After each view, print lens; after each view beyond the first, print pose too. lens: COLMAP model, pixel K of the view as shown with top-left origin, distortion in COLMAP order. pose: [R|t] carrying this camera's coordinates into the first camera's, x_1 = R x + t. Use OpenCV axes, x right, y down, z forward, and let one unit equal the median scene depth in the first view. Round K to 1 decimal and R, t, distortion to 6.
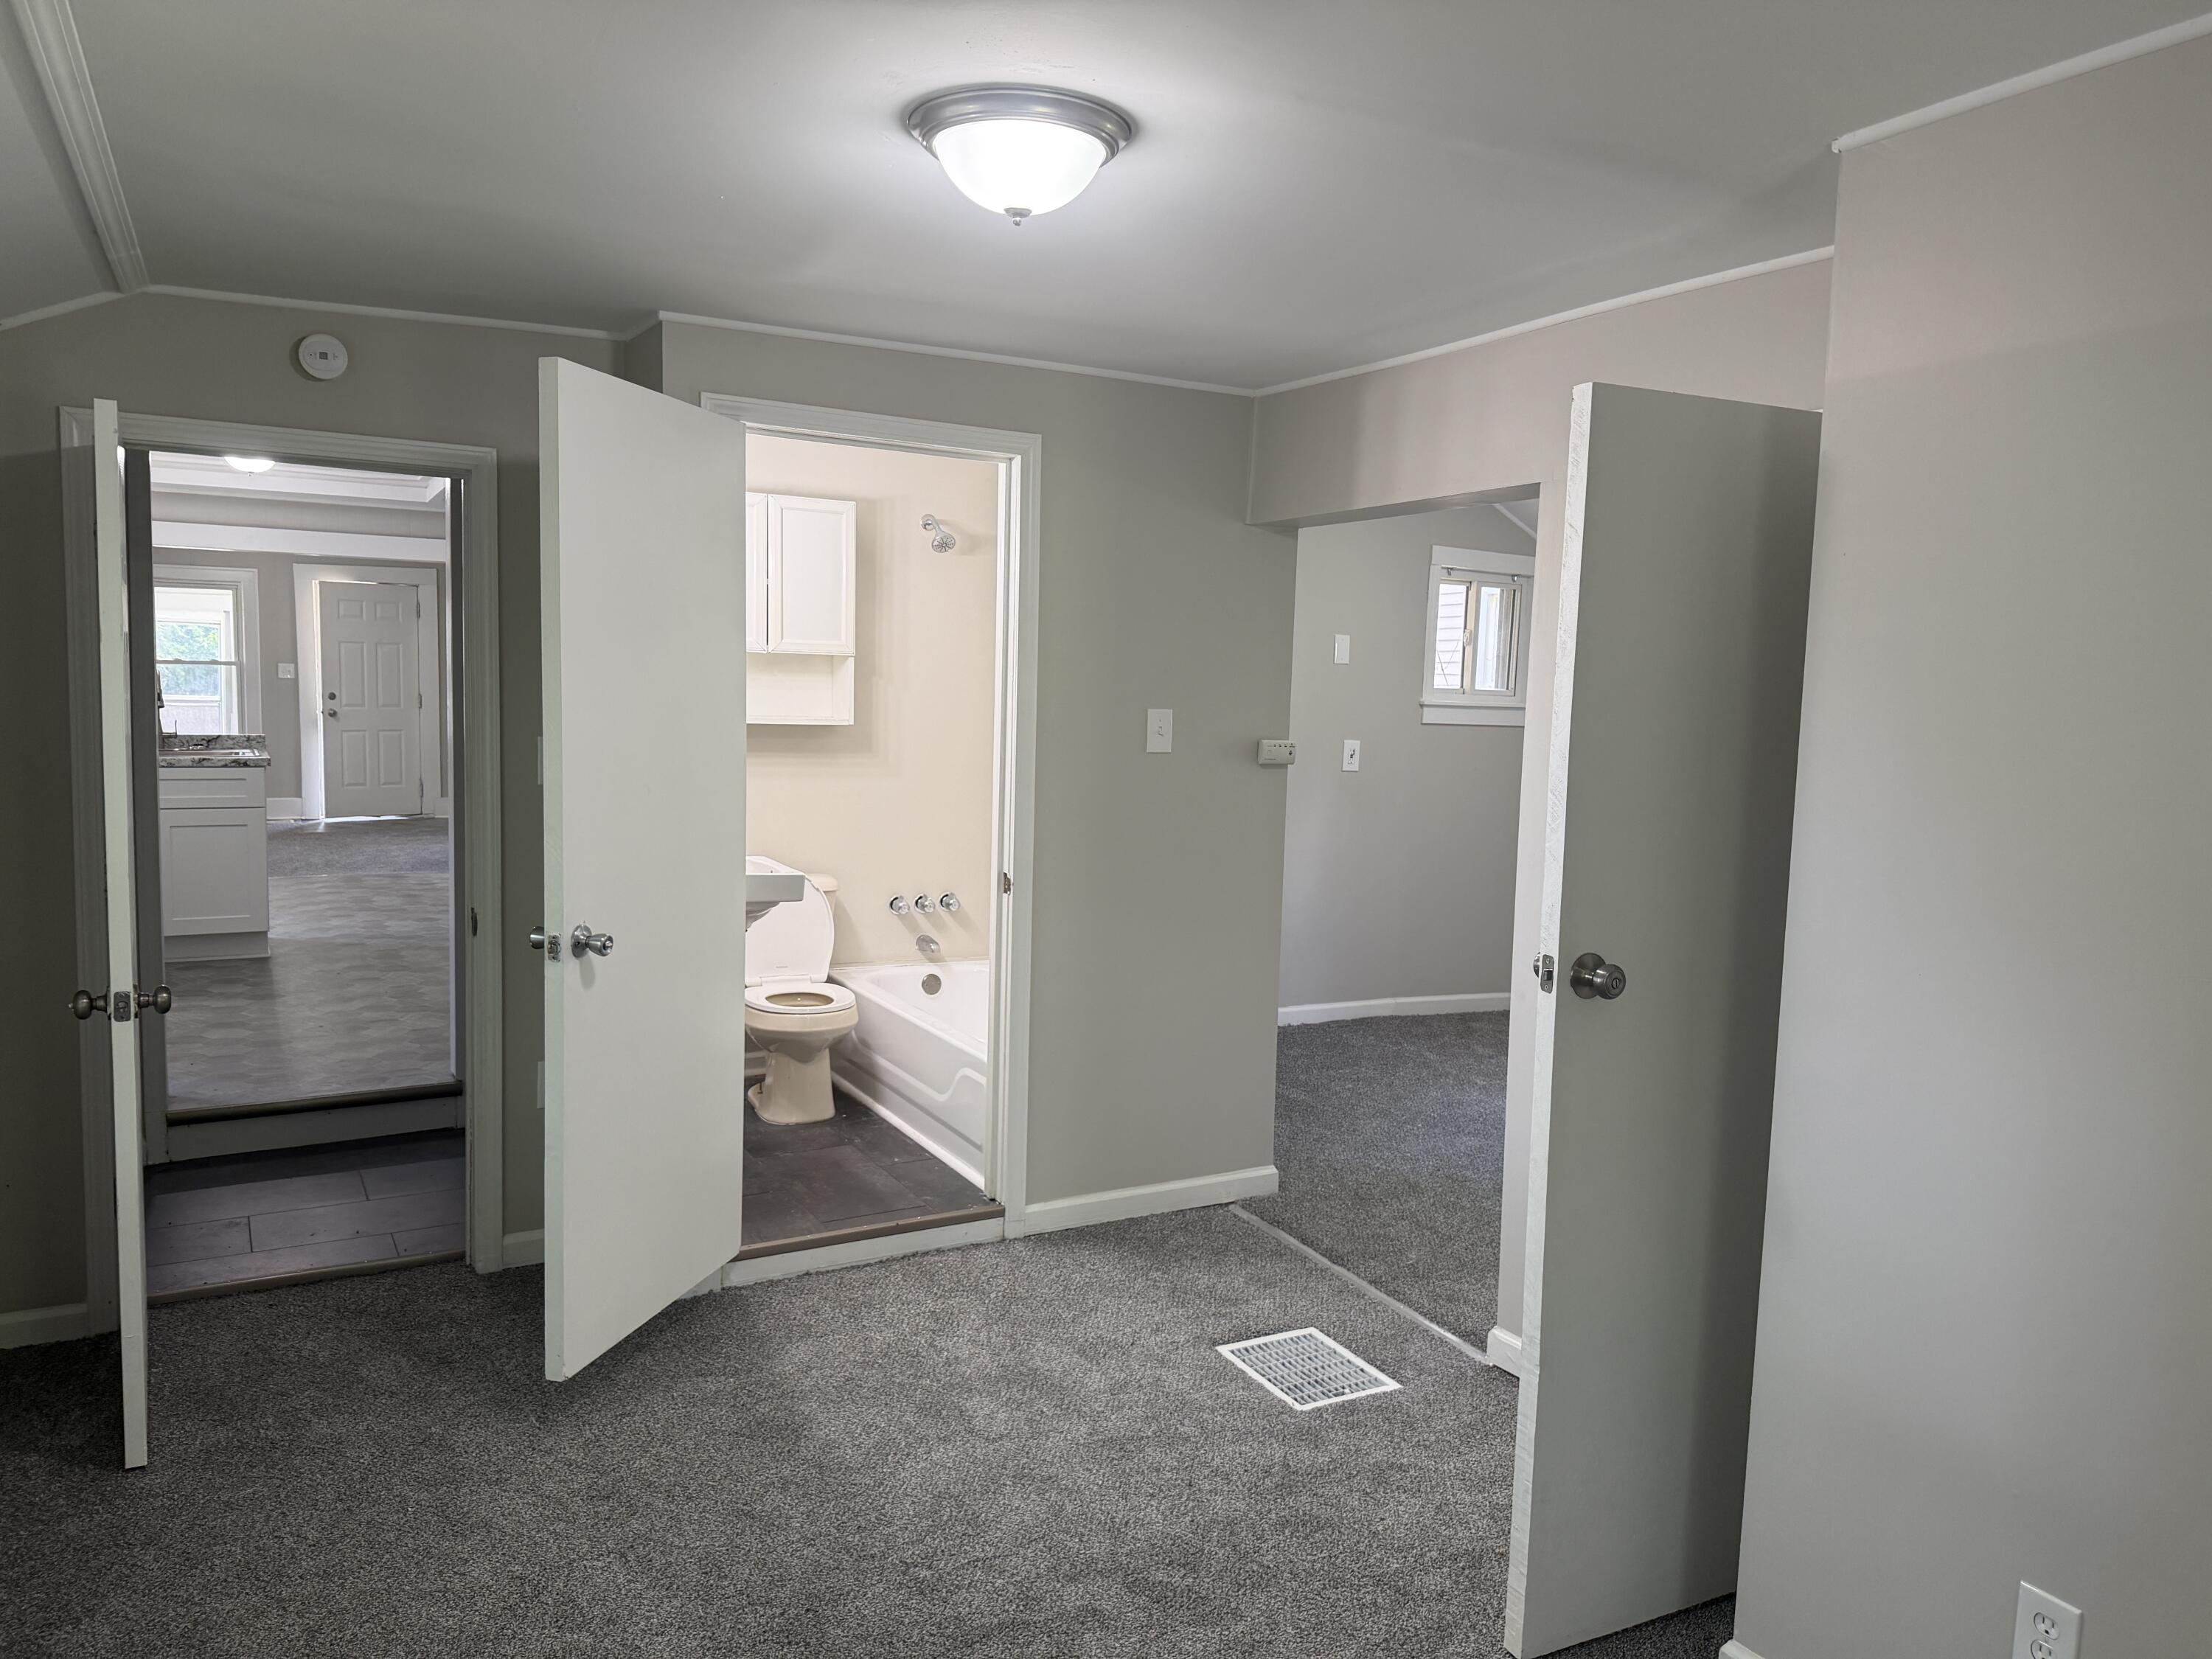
lens RADIAL K [[1538.9, 0, 1106.6], [0, 1538.9, 825.1], [0, 0, 1]] dist [0.131214, -0.239605]
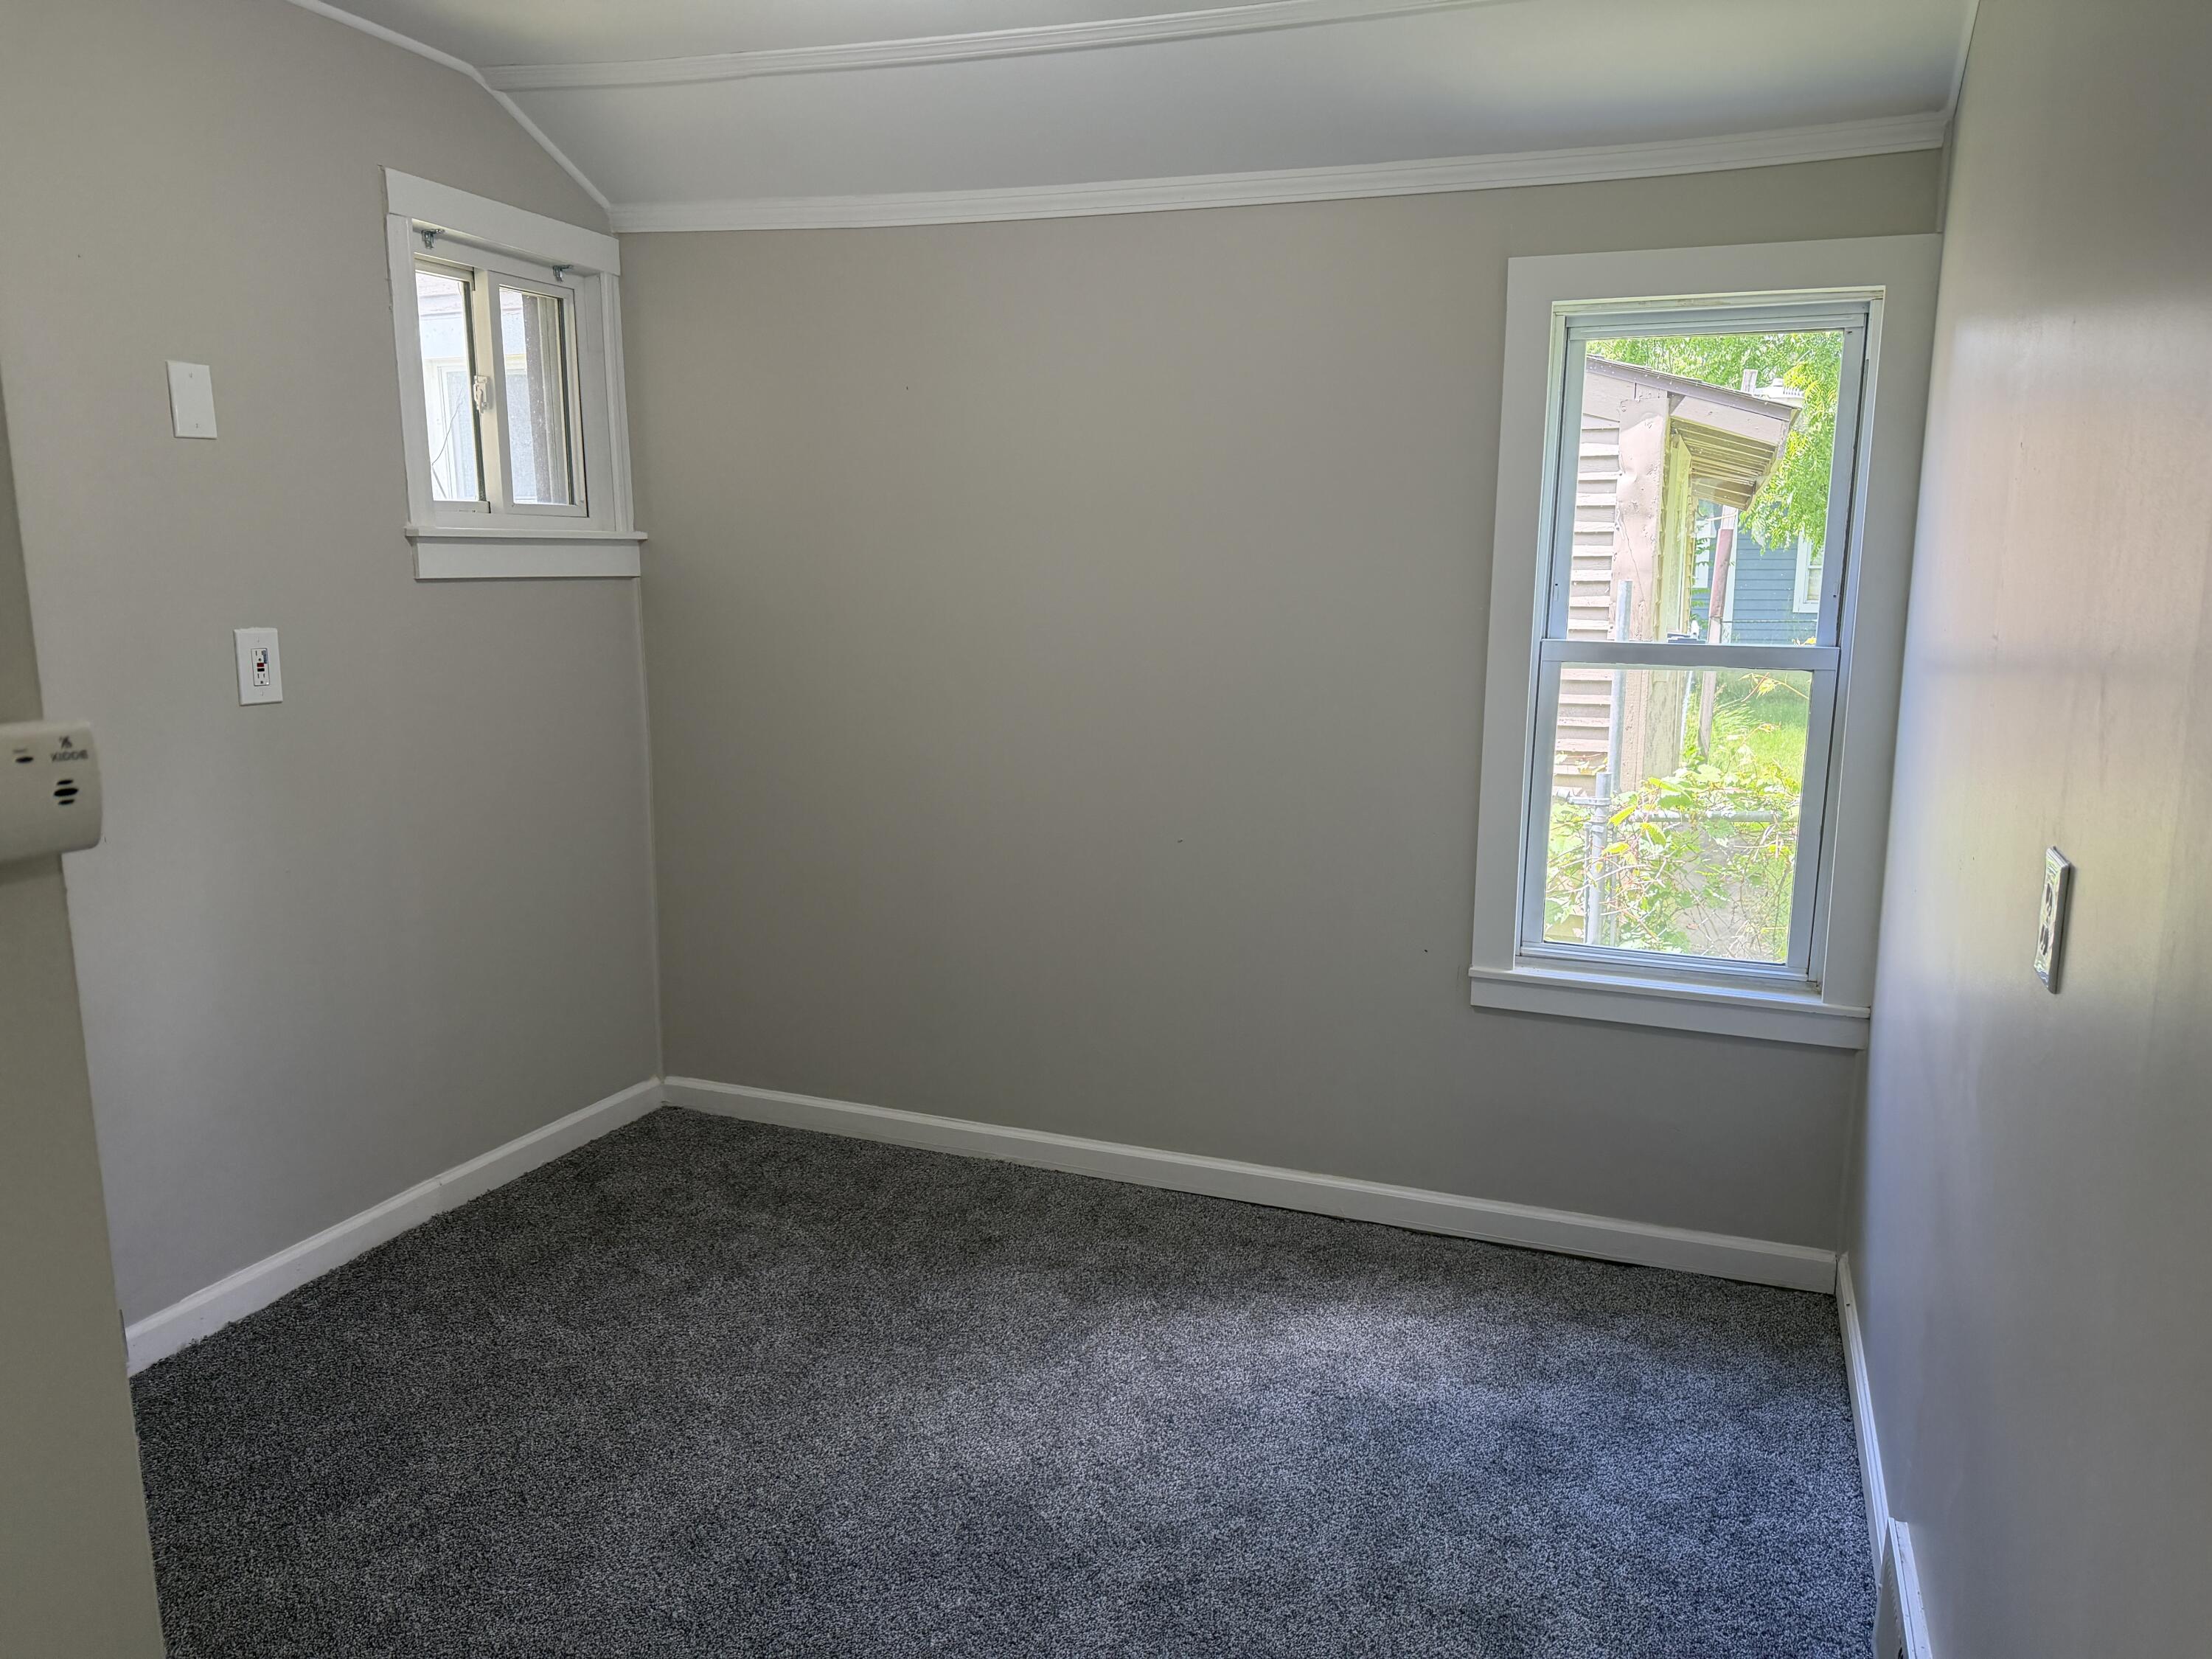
lens RADIAL K [[1538.1, 0, 1106.0], [0, 1538.1, 829.5], [0, 0, 1]] dist [-0.001057, -0.000829]
pose [[0.764814, -0.146346, 0.627409, 0.066083], [0.081297, 0.987997, 0.131353, -0.036527], [-0.639101, -0.049454, 0.767531, 0.527002]]
